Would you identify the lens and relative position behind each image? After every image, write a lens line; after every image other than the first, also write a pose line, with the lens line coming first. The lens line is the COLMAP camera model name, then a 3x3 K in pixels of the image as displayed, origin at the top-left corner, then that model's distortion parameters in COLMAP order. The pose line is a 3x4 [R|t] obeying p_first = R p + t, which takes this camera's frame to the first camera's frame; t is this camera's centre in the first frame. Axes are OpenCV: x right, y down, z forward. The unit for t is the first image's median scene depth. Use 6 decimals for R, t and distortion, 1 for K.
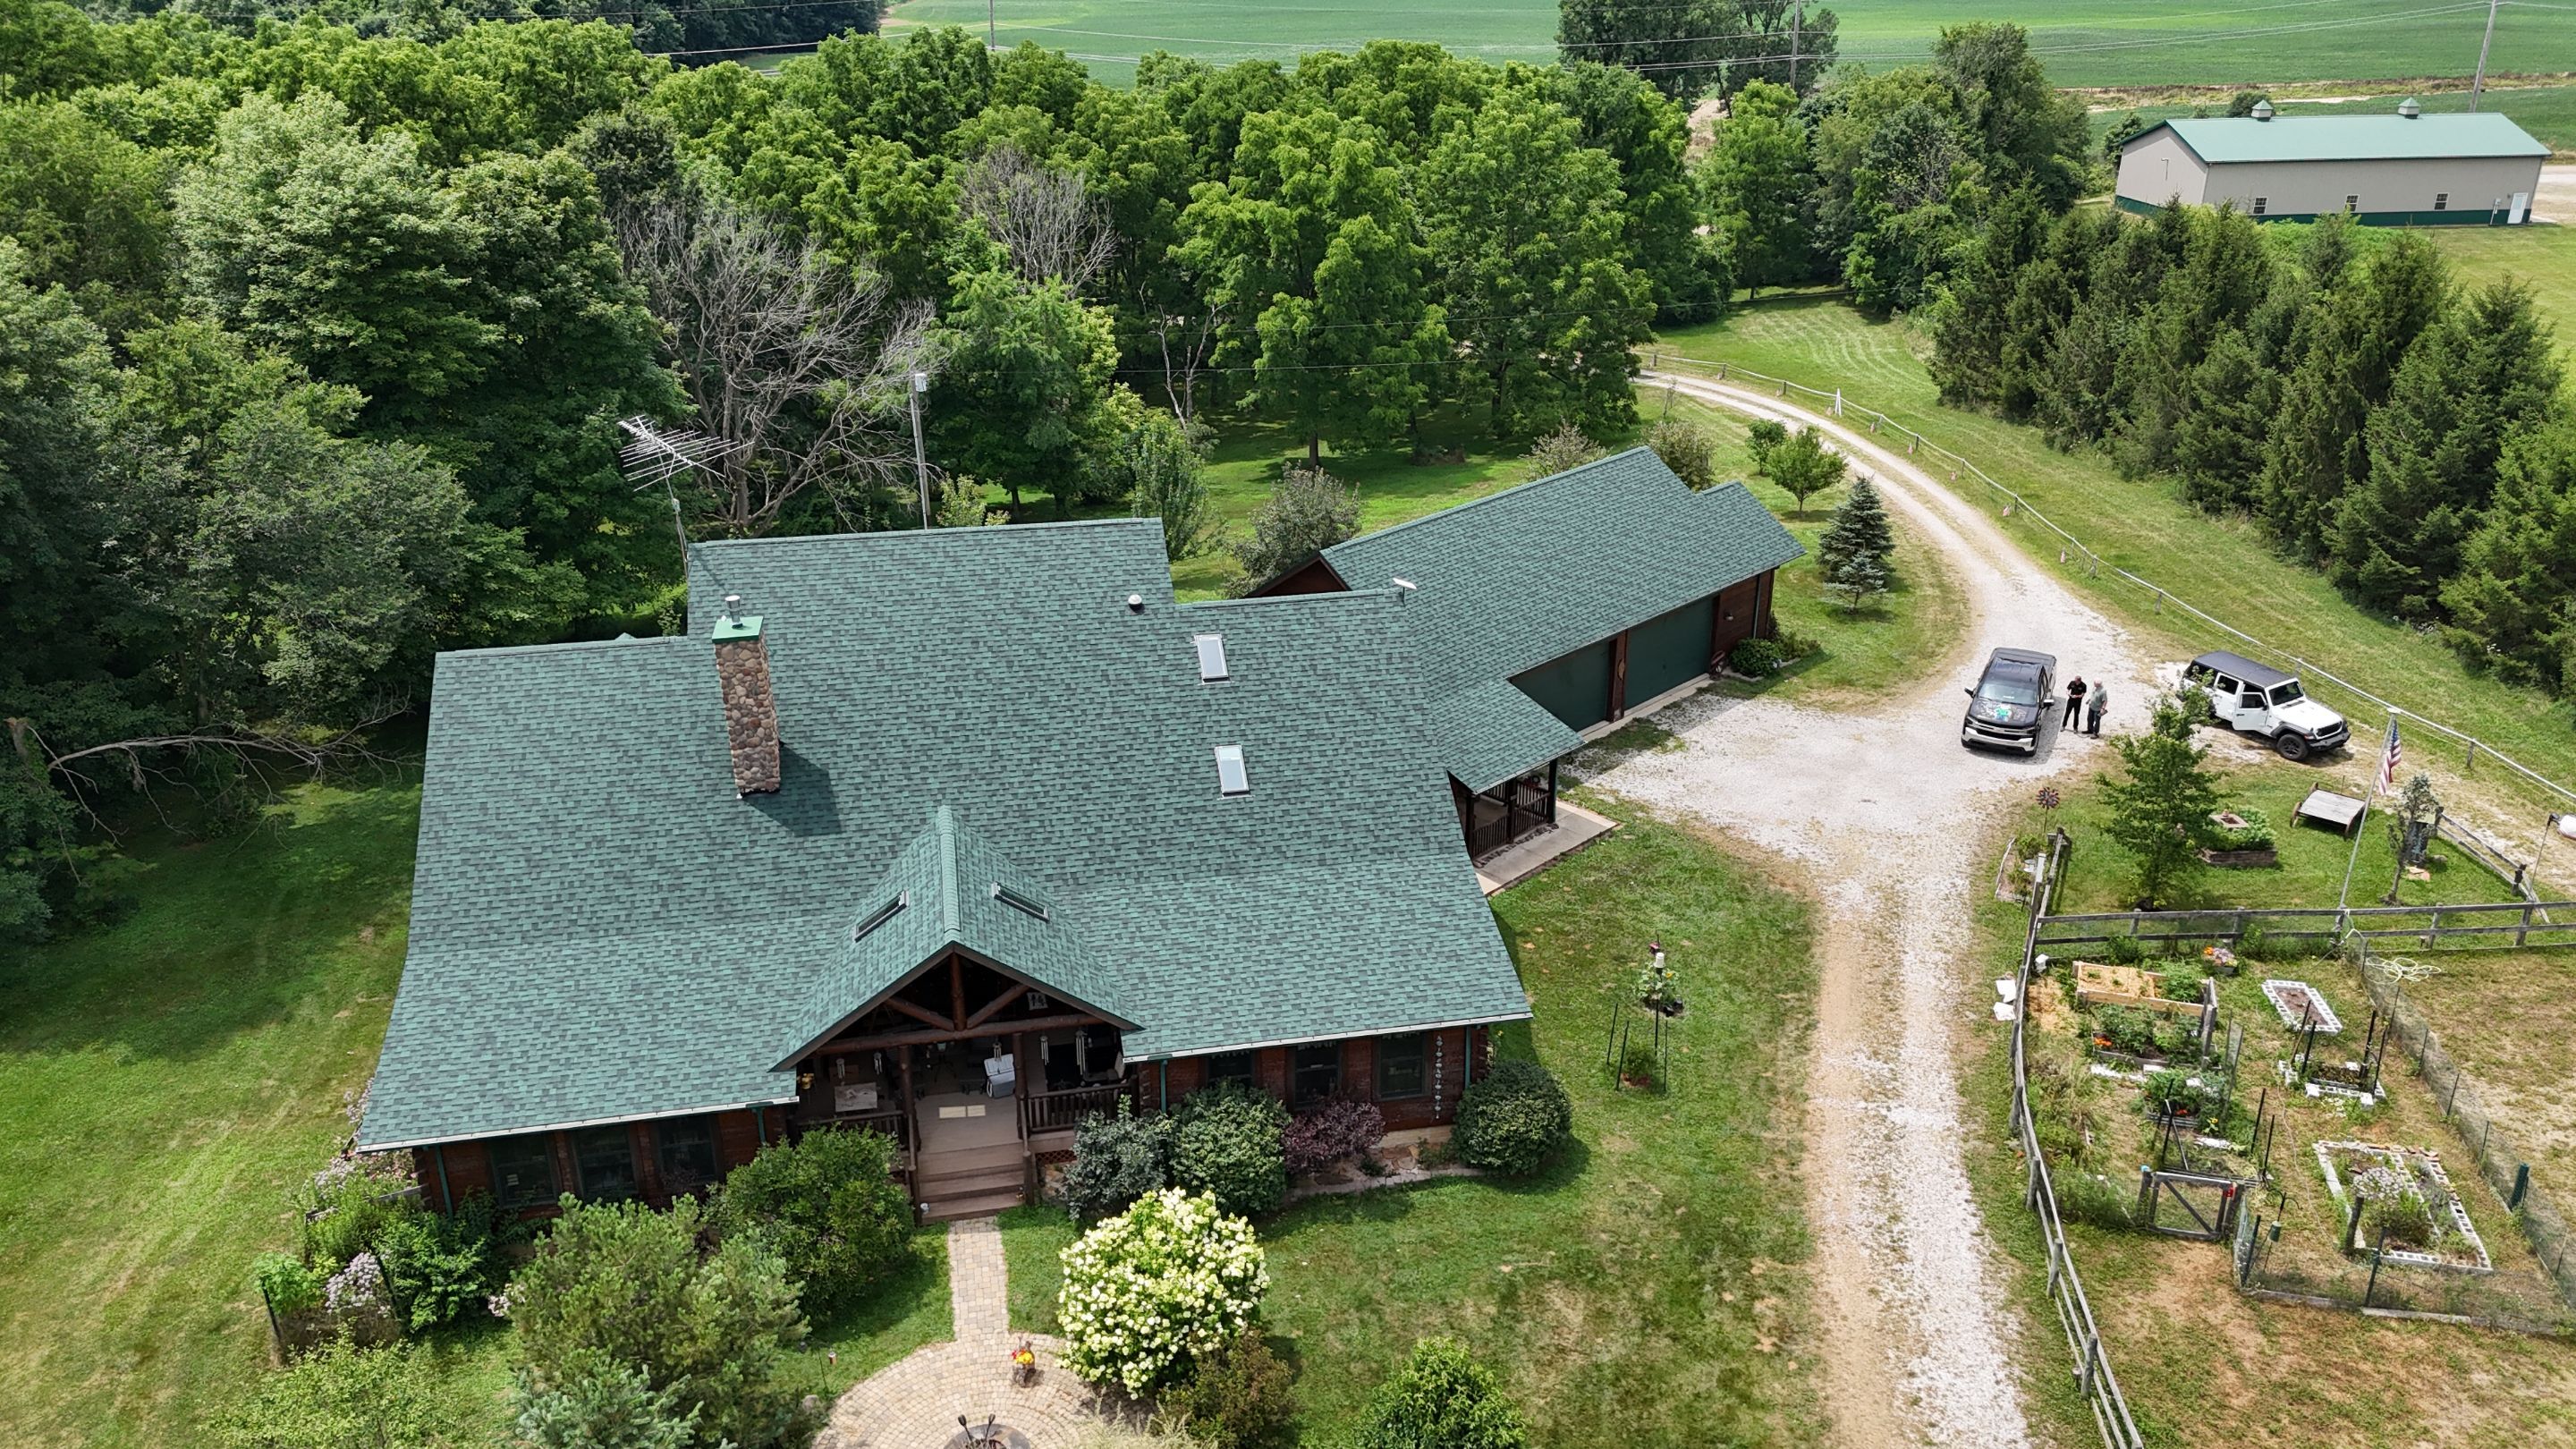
lens RADIAL K [[1901.3, 0, 1291.6], [0, 1901.3, 719.0], [0, 0, 1]] dist [0.075761, -0.070912]
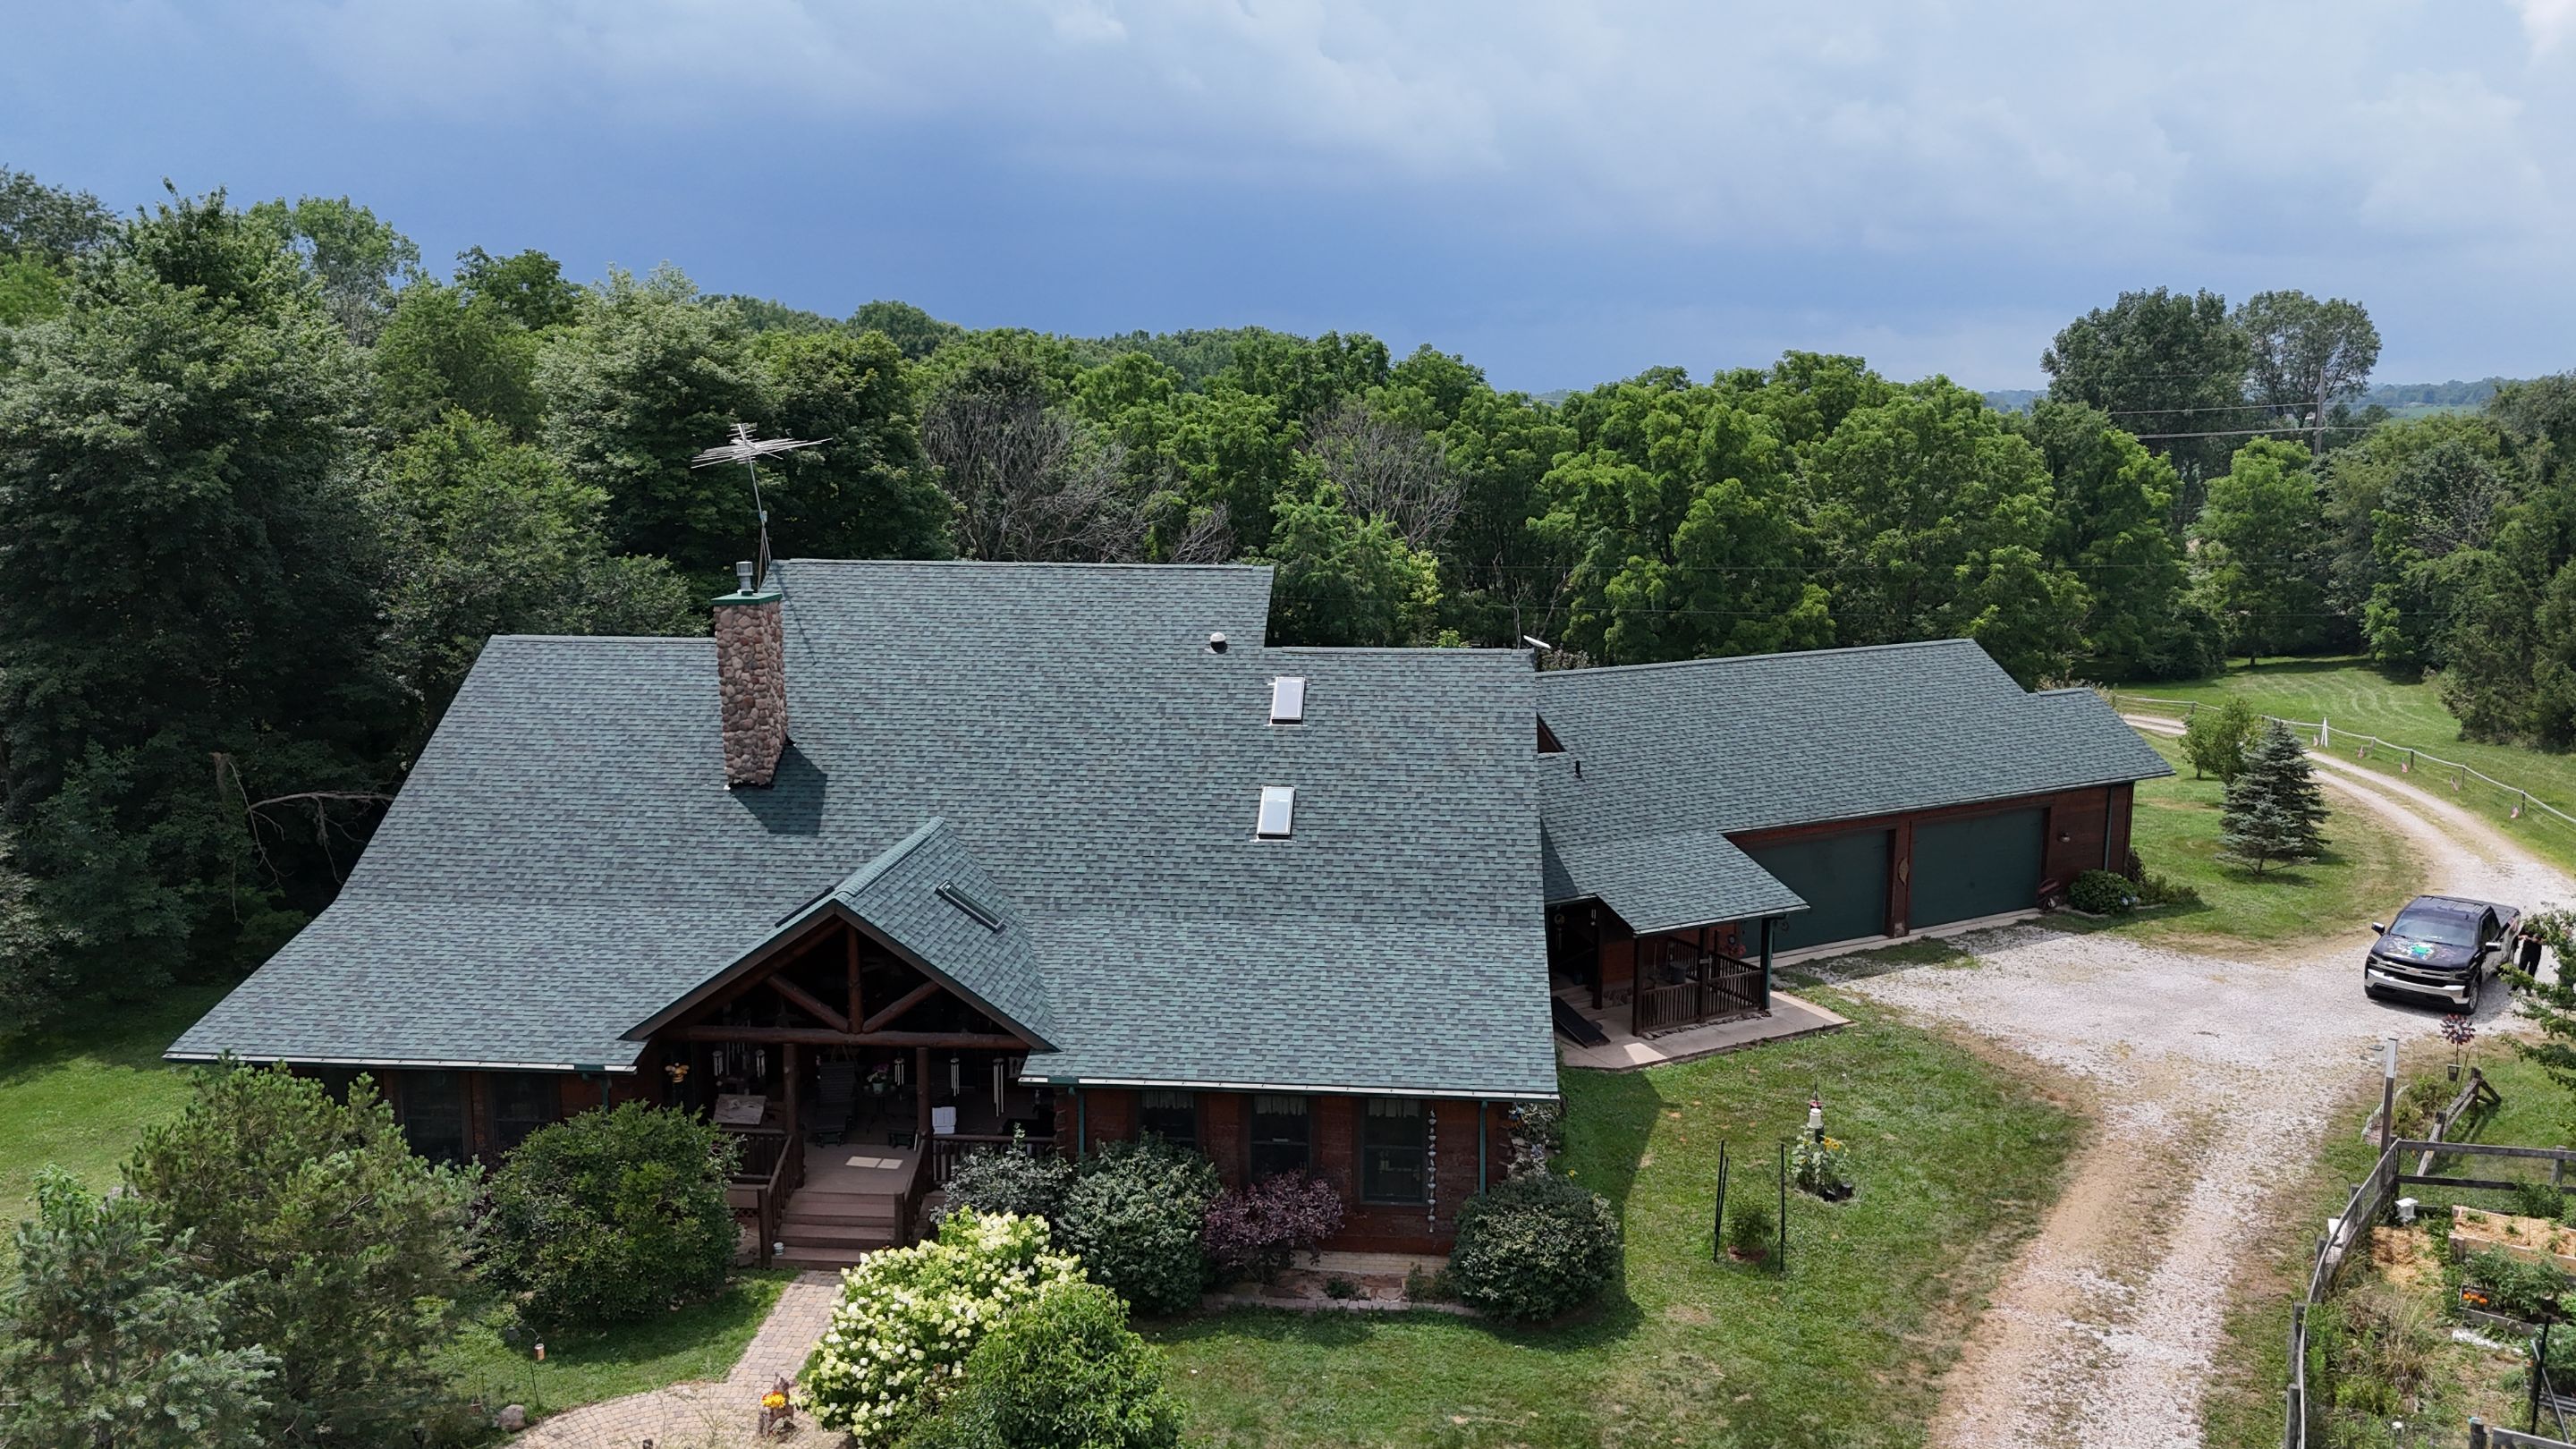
lens RADIAL K [[1909.3, 0, 1288.0], [0, 1909.3, 724.5], [0, 0, 1]] dist [0.053386, -0.030237]
pose [[0.960659, 0.053394, -0.272549, 0.159863], [-0.114459, 0.970246, -0.213357, 0.134375], [0.253047, 0.236159, 0.938188, 0.169295]]
